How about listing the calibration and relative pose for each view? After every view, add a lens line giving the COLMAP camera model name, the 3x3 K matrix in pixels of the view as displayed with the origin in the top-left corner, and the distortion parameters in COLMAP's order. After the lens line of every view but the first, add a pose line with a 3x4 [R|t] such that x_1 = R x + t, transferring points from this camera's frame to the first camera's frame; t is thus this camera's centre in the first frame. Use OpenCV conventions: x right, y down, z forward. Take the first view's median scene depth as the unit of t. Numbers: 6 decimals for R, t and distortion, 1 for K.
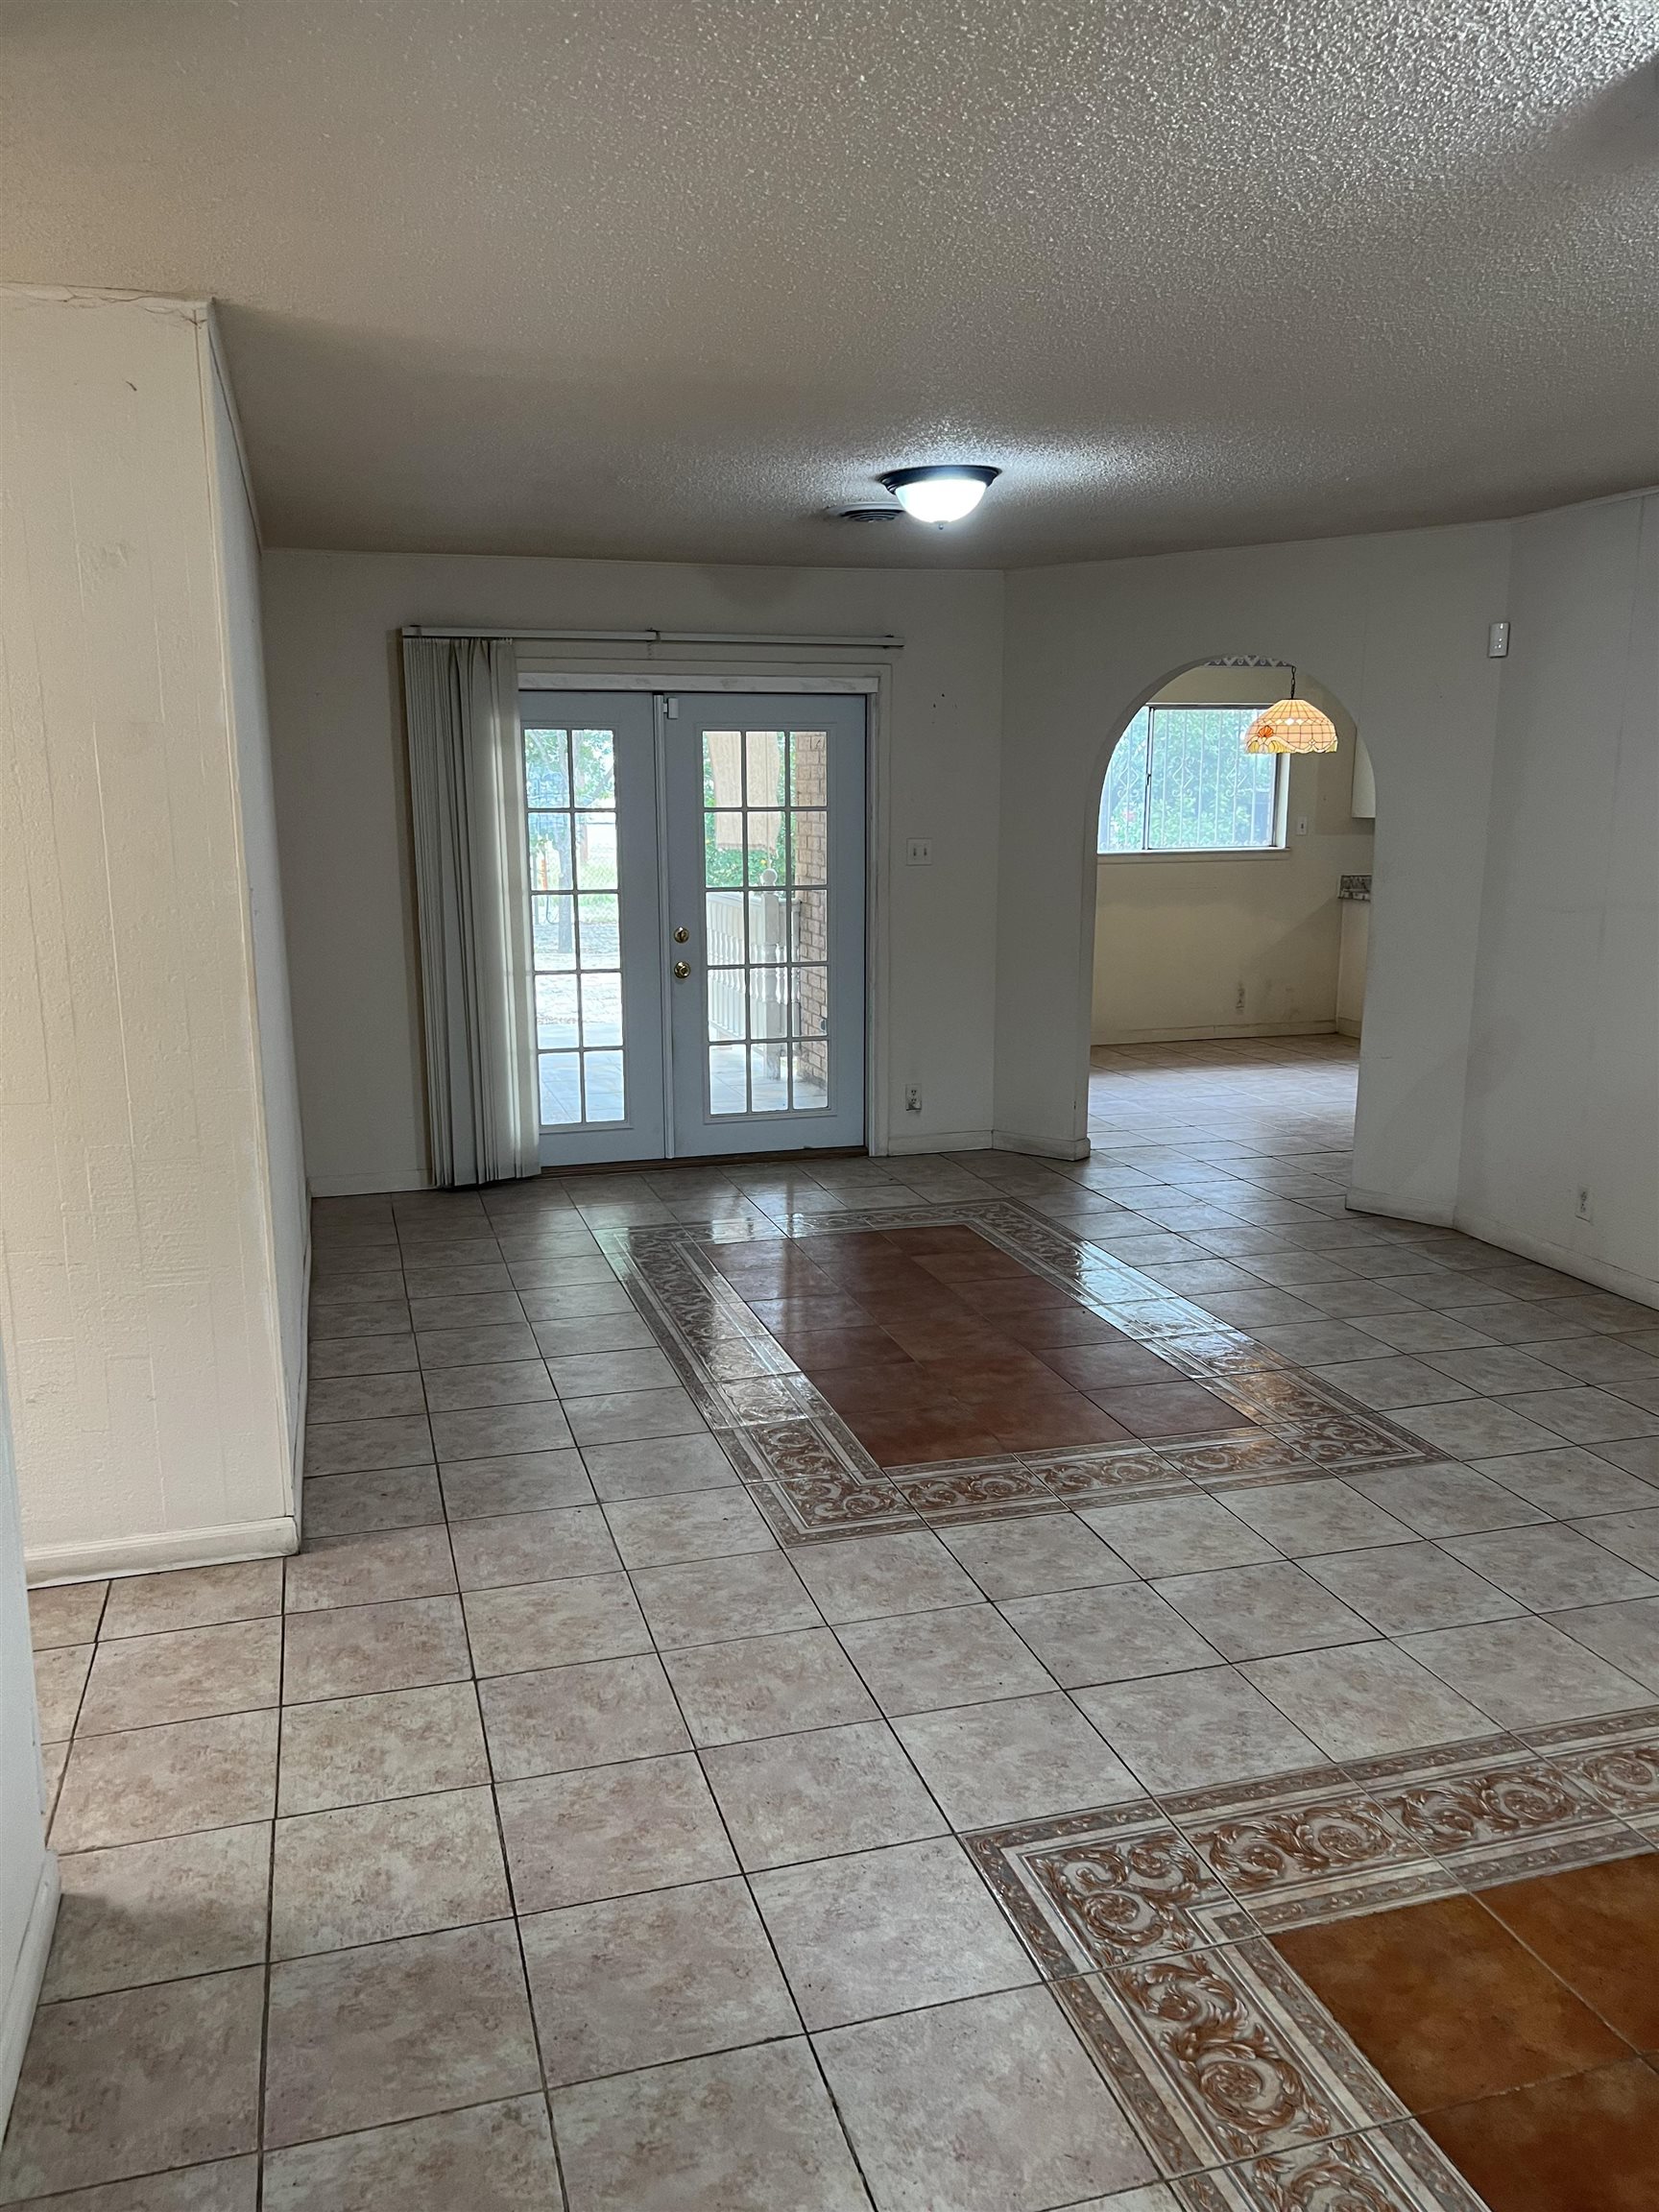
lens RADIAL K [[1650.7, 0, 820.0], [0, 1650.7, 1115.6], [0, 0, 1]] dist [0.075783, -0.085690]
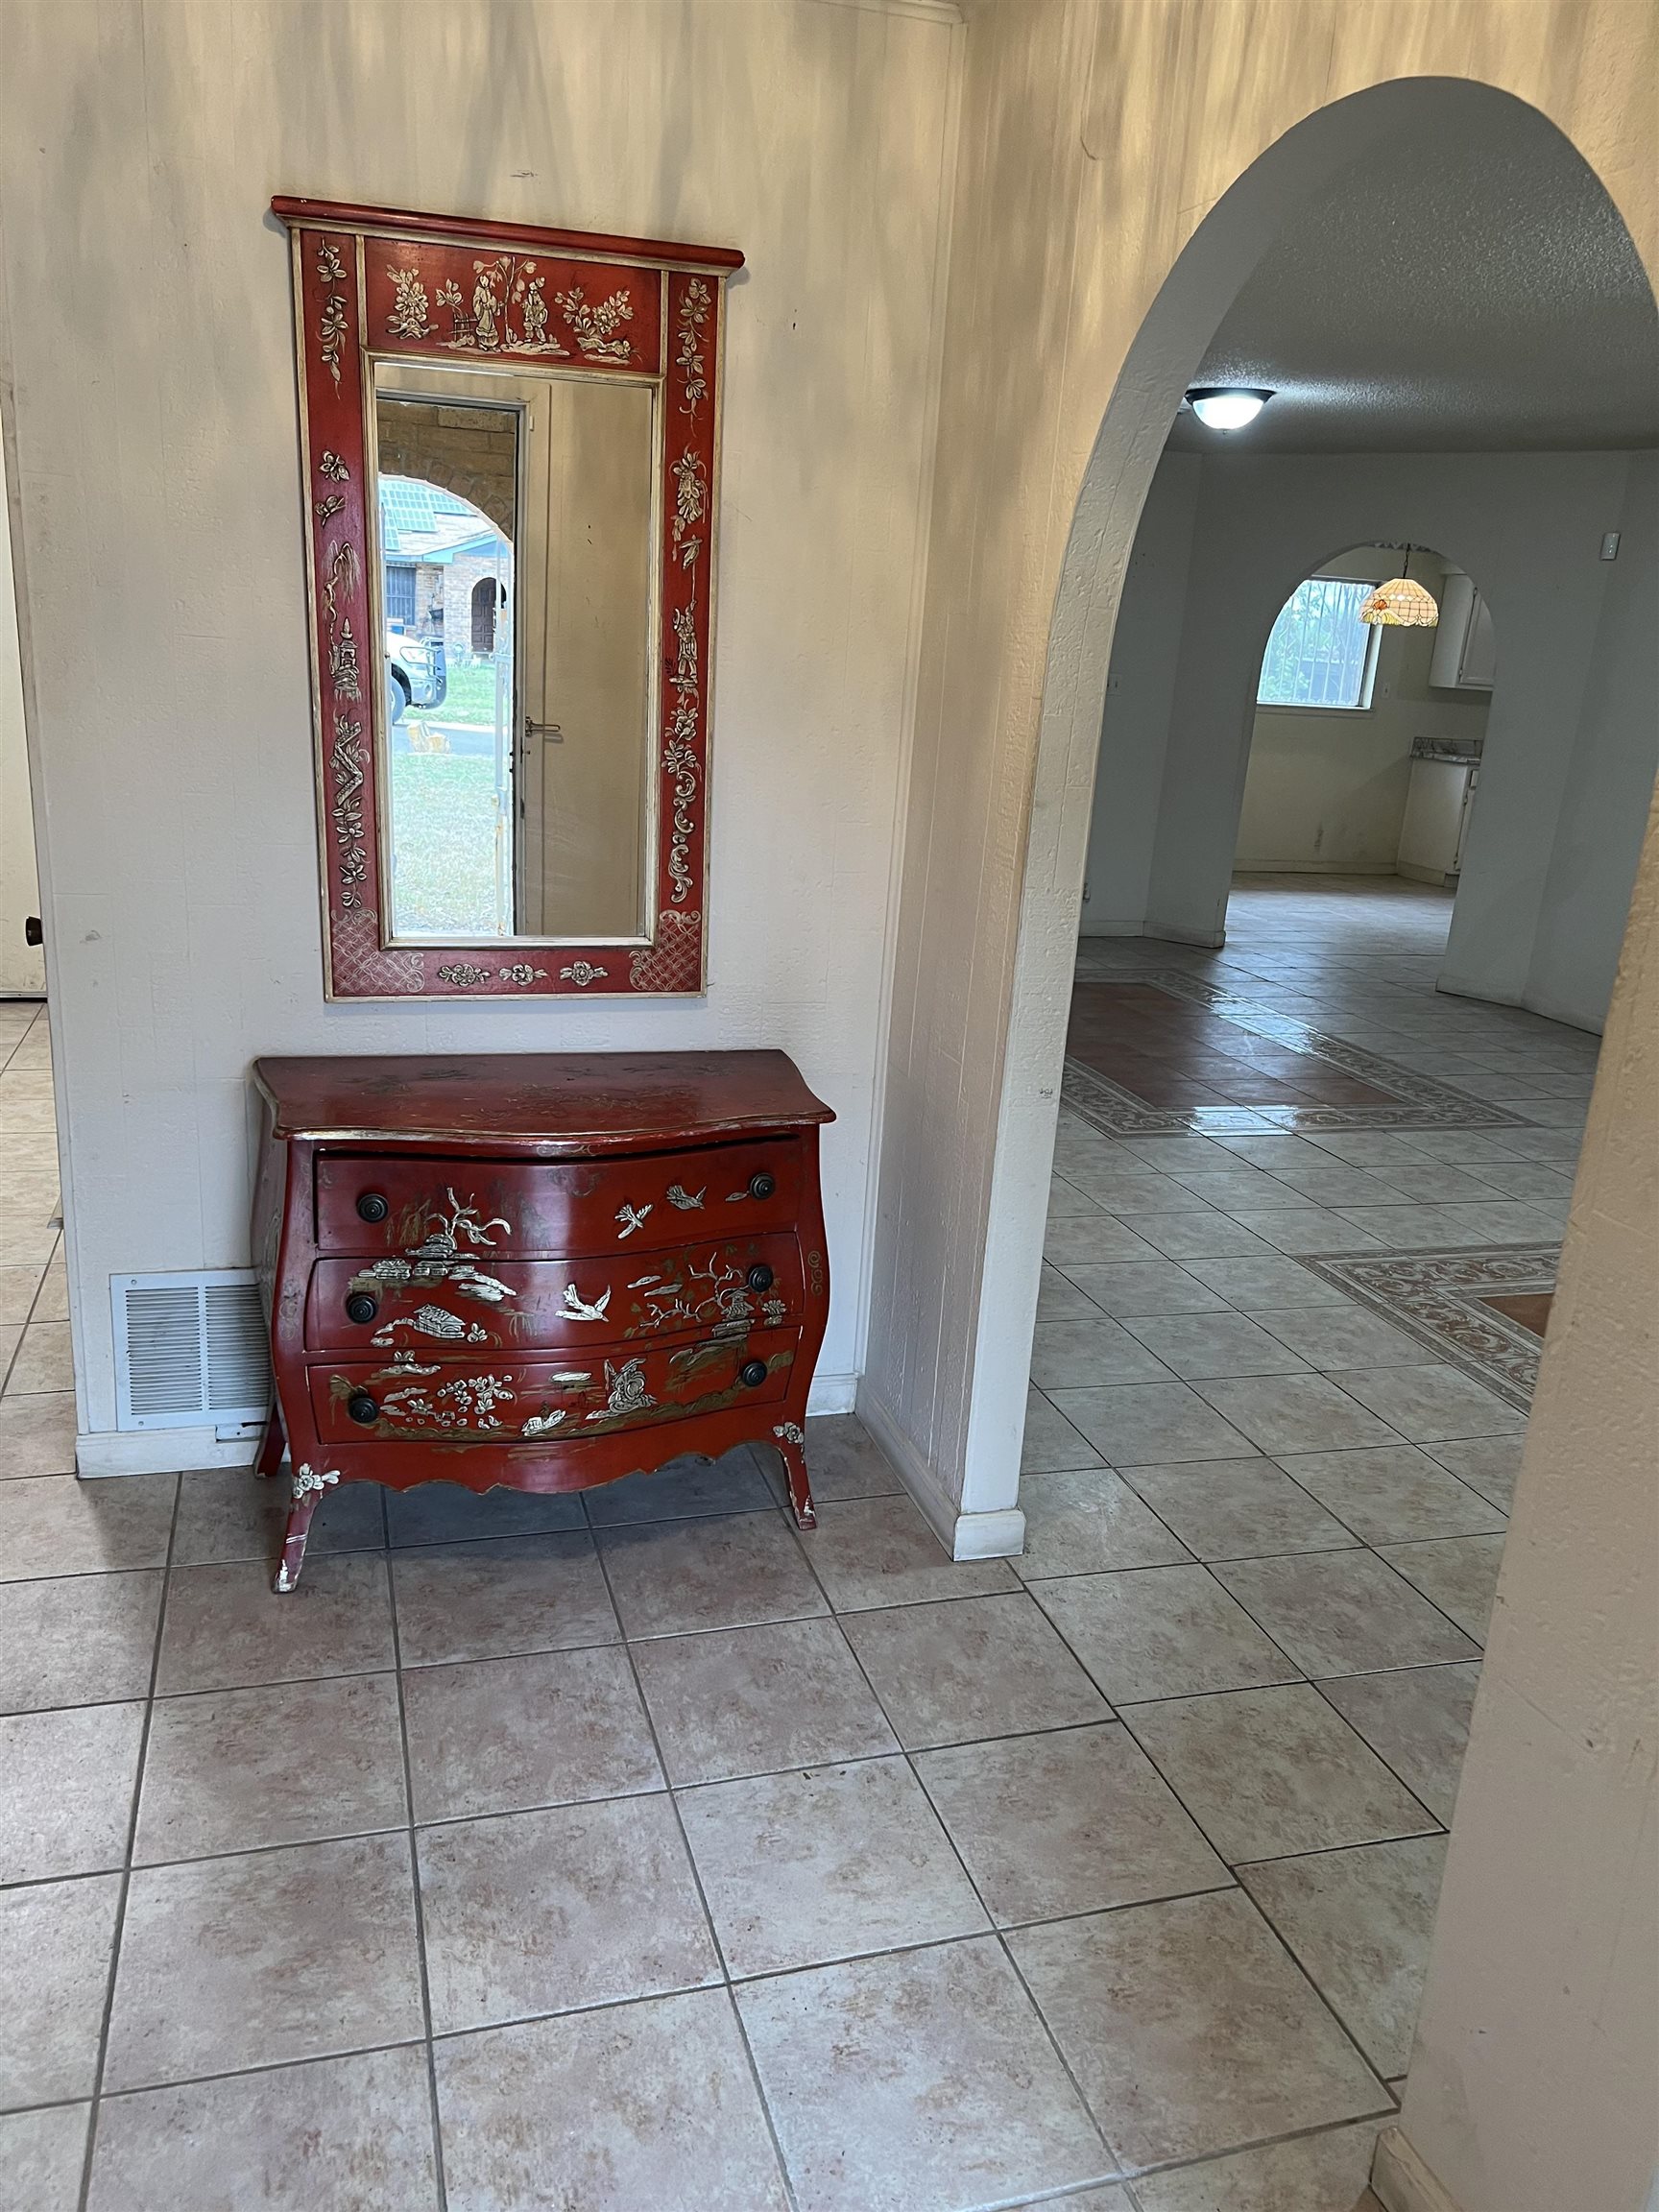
lens RADIAL K [[1665.3, 0, 831.5], [0, 1665.3, 1113.4], [0, 0, 1]] dist [0.019821, -0.001151]
pose [[0.997554, 0.062450, 0.031392, -0.302195], [-0.064946, 0.994171, 0.086058, 0.115310], [-0.025835, -0.087887, 0.995795, -0.456949]]
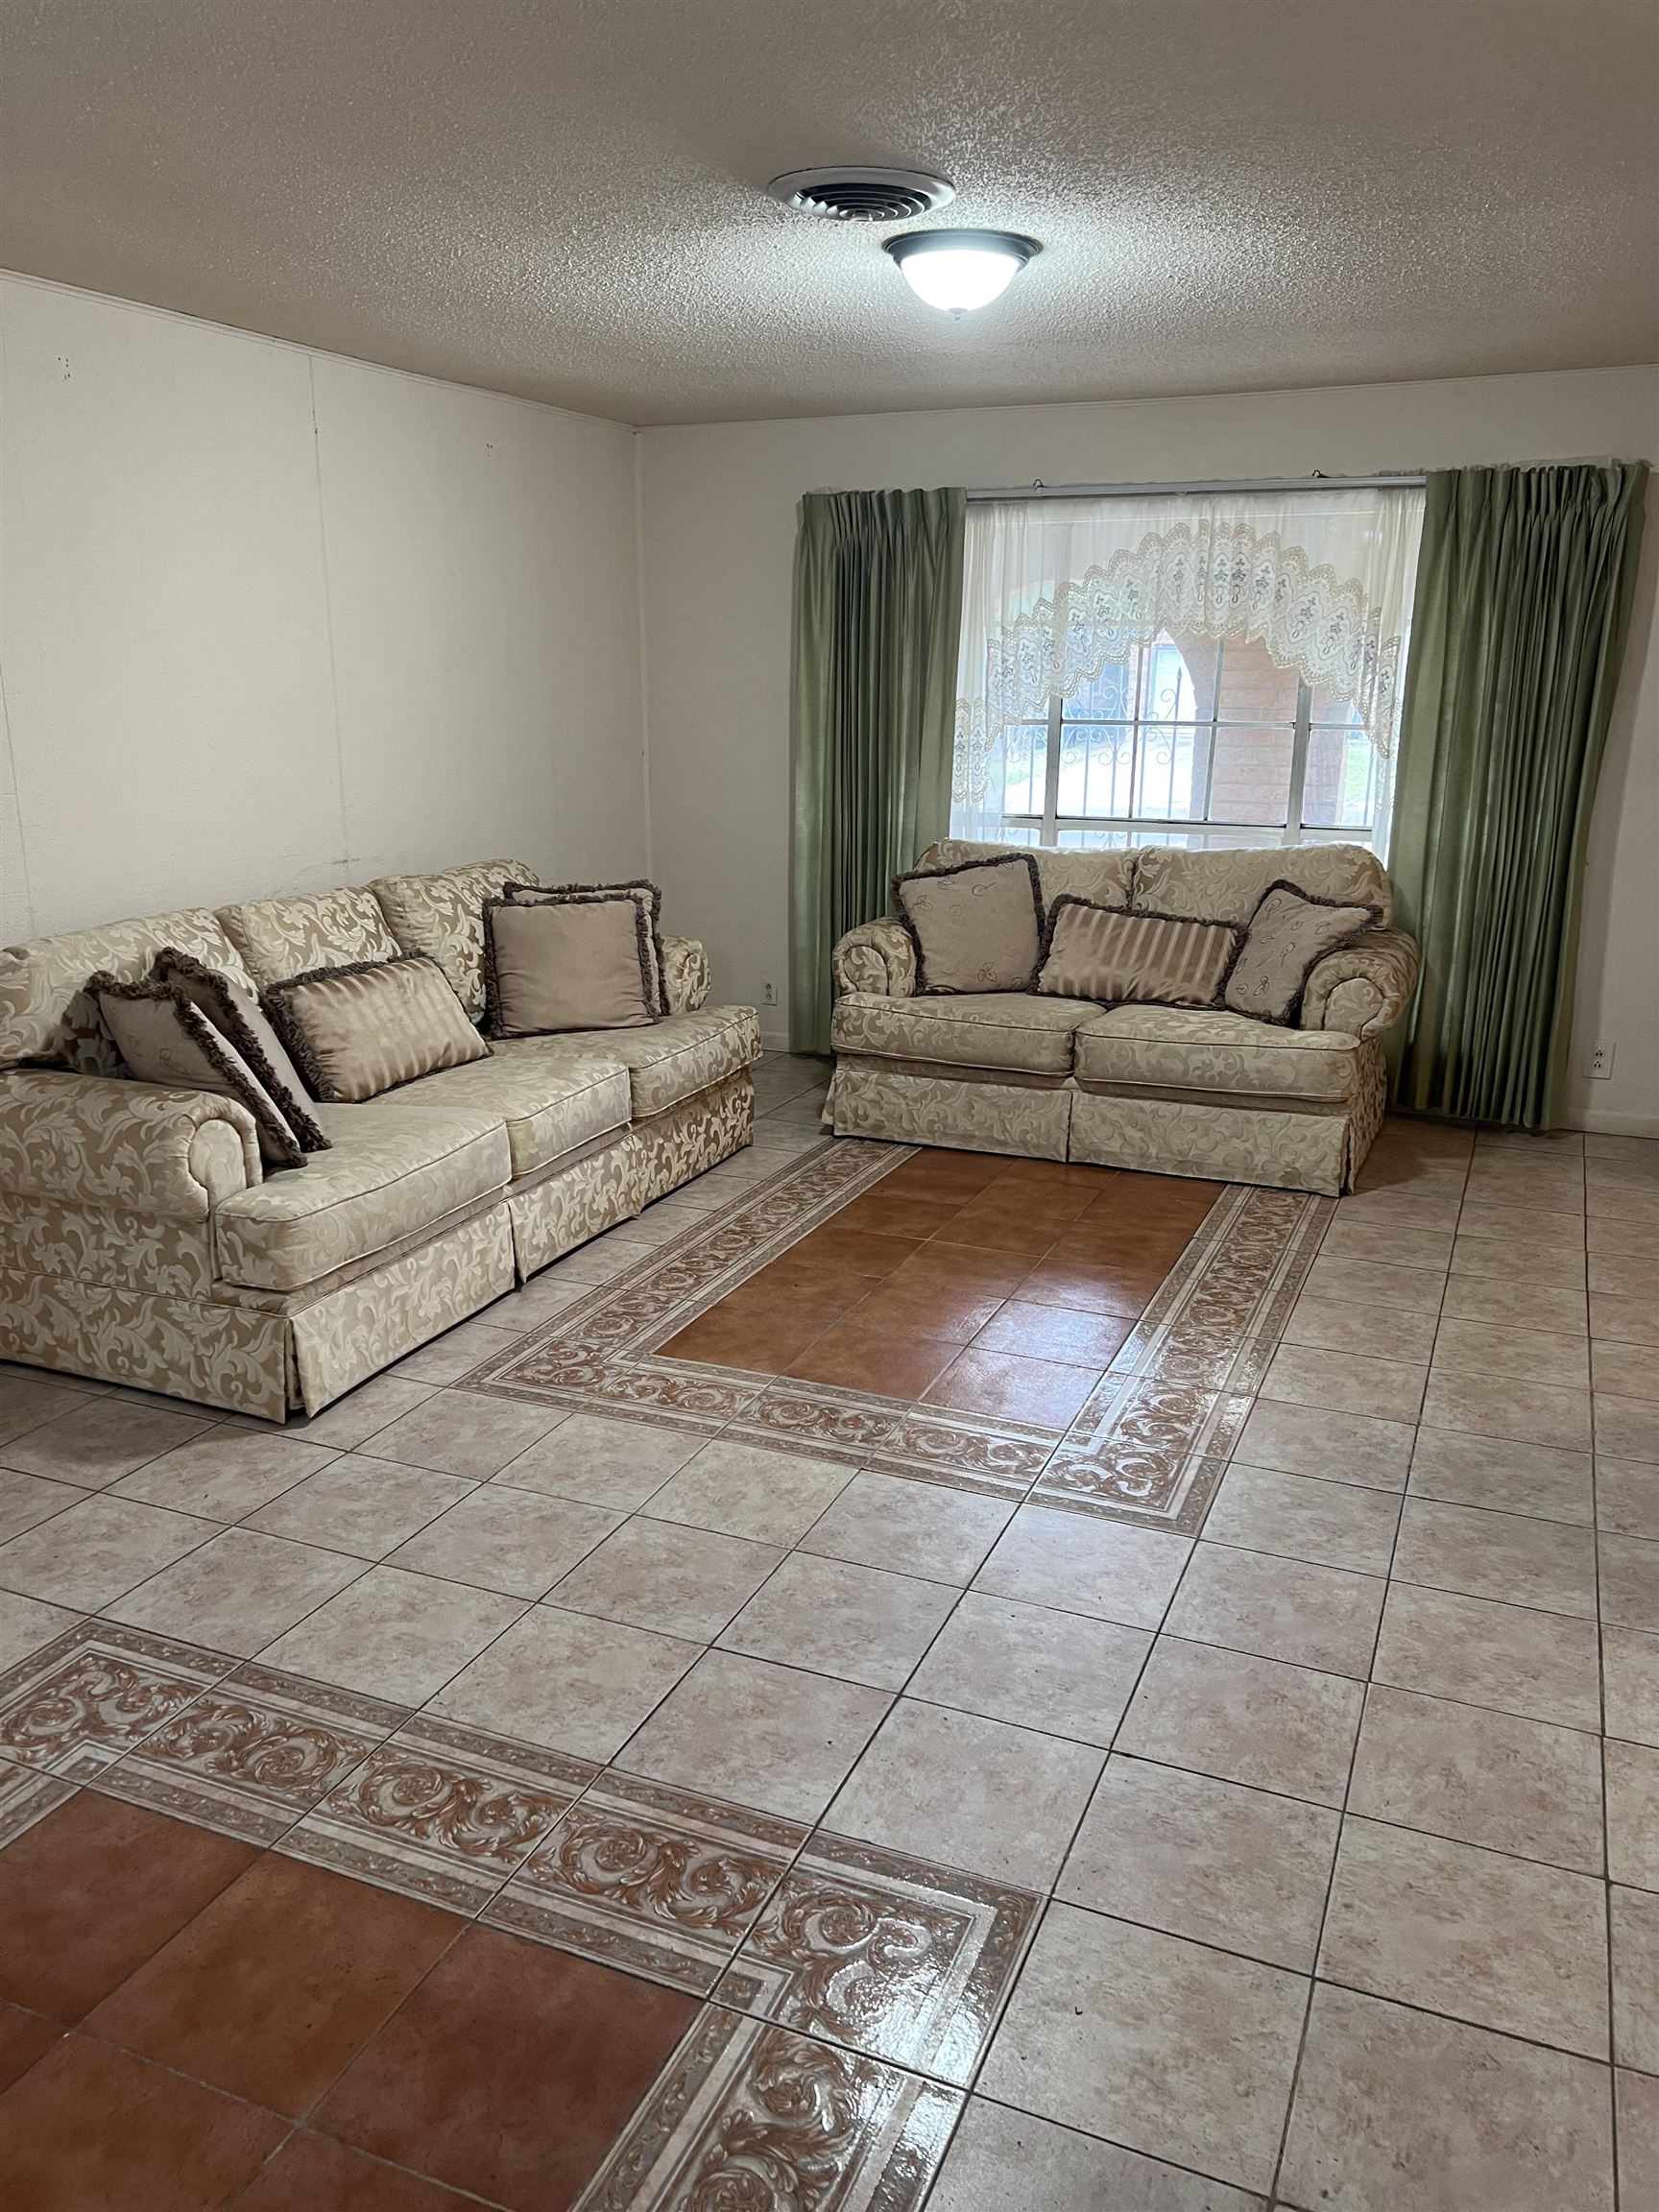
lens RADIAL K [[1677.1, 0, 836.1], [0, 1677.1, 1102.6], [0, 0, 1]] dist [0.069287, -0.056463]
pose [[-0.772397, -0.163746, 0.613669, -0.278894], [0.122857, 0.909429, 0.397298, -0.248896], [-0.623144, 0.382265, -0.682323, 1.268038]]
